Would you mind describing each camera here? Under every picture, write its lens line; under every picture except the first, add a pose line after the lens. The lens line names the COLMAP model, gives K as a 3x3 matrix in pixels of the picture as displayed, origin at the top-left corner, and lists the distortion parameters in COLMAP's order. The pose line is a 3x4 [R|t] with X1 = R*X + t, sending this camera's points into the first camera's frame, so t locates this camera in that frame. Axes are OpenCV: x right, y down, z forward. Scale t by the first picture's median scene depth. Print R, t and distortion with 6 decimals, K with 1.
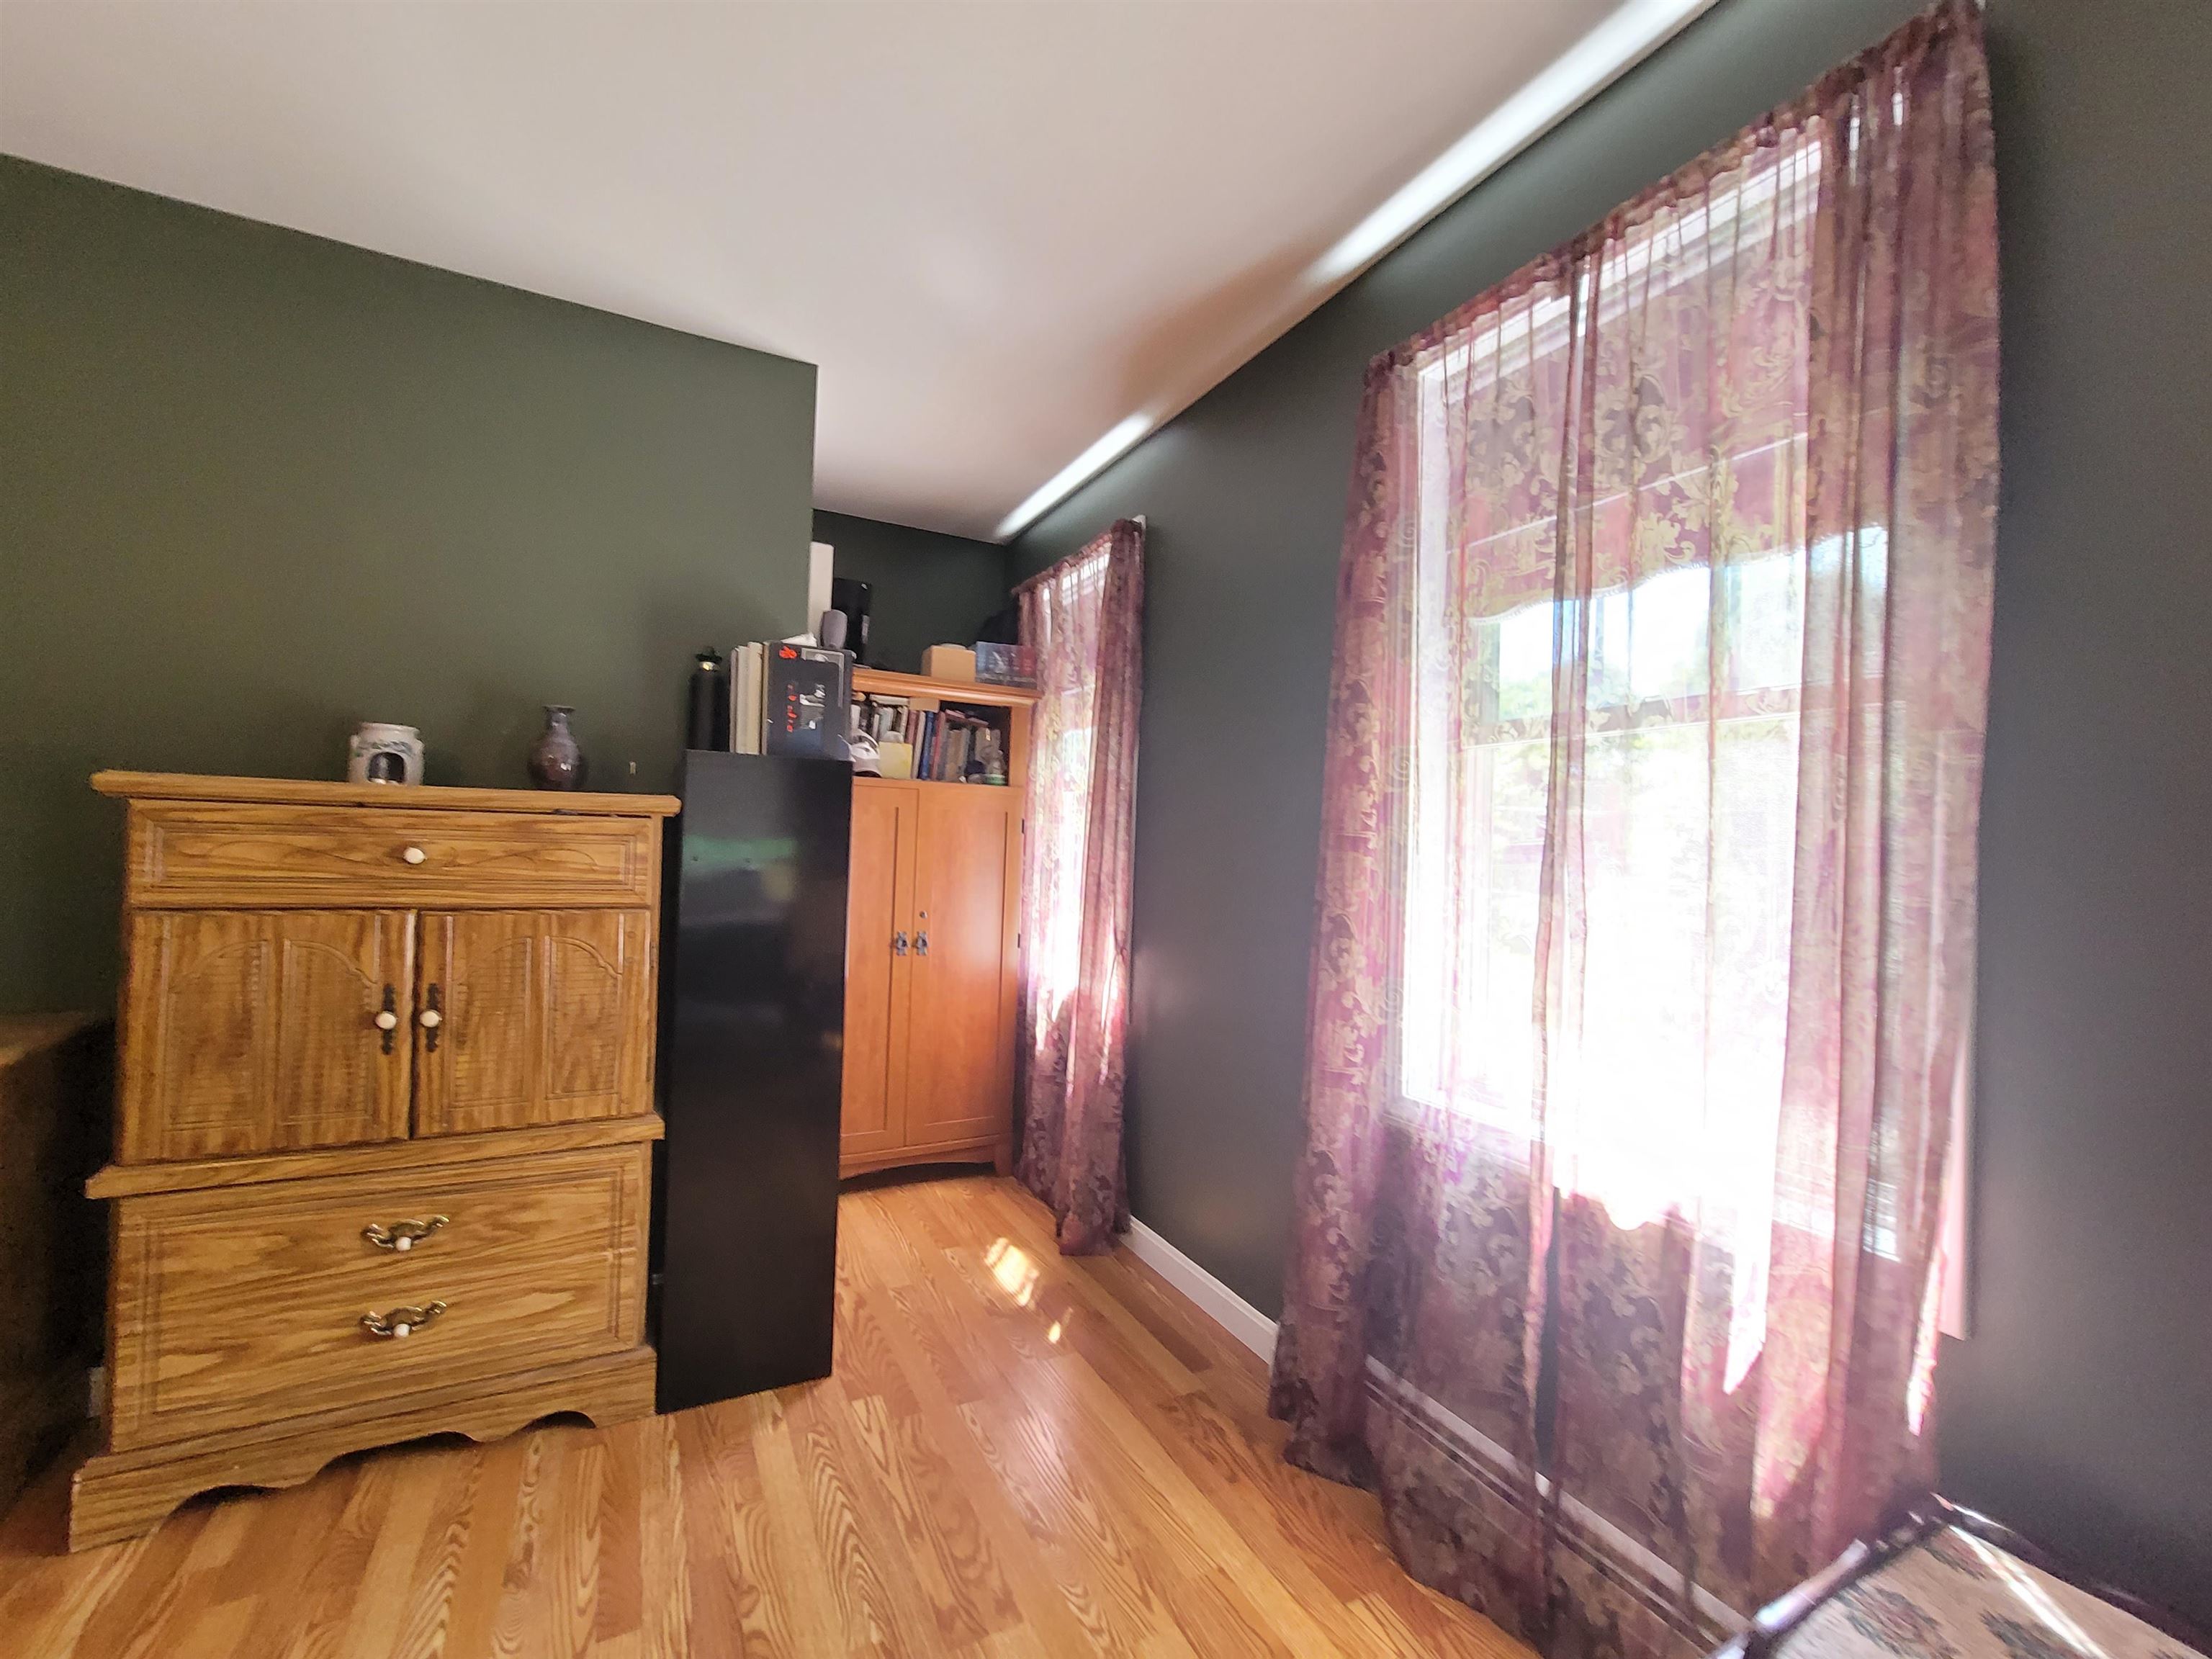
lens RADIAL K [[910.3, 0, 1103.5], [0, 910.3, 832.2], [0, 0, 1]] dist [-0.007218, 0.000616]
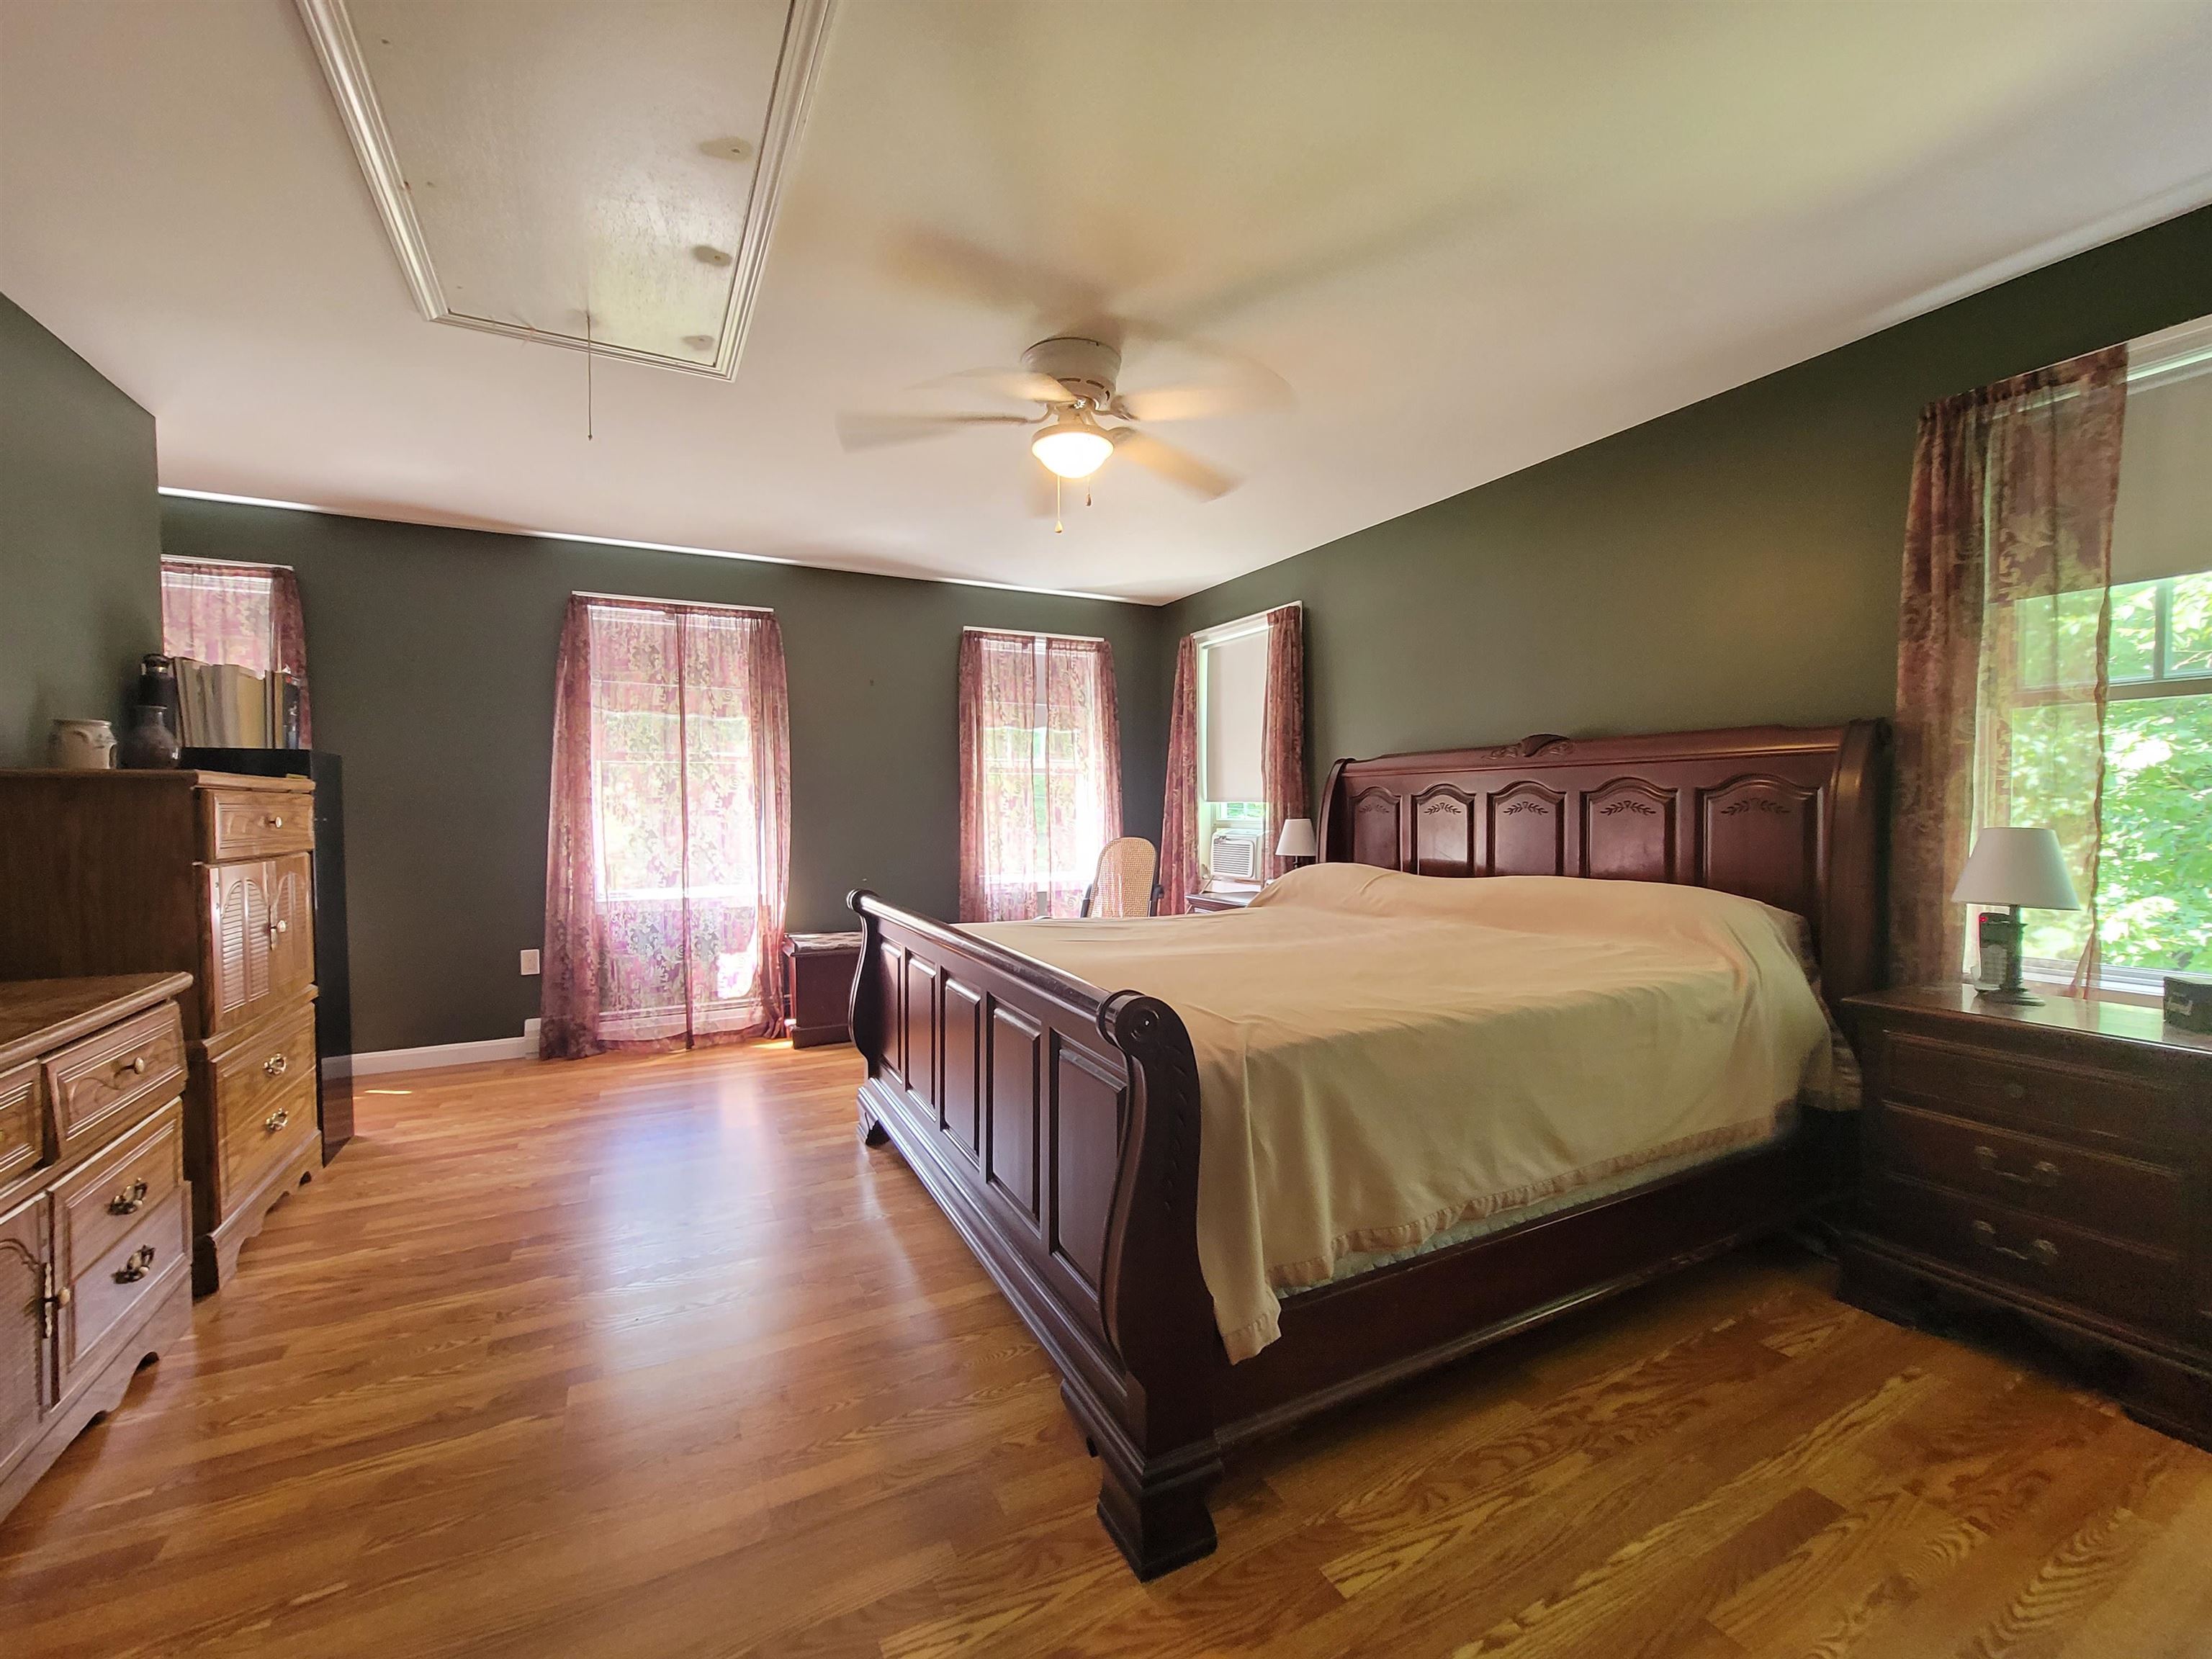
lens RADIAL K [[910.3, 0, 1103.5], [0, 910.3, 832.2], [0, 0, 1]] dist [-0.007218, 0.000616]
pose [[0.001745, -0.056269, 0.998414, -2.551903], [-0.006619, 0.998393, 0.056279, -0.053902], [-0.999977, -0.006707, 0.001370, -0.459362]]
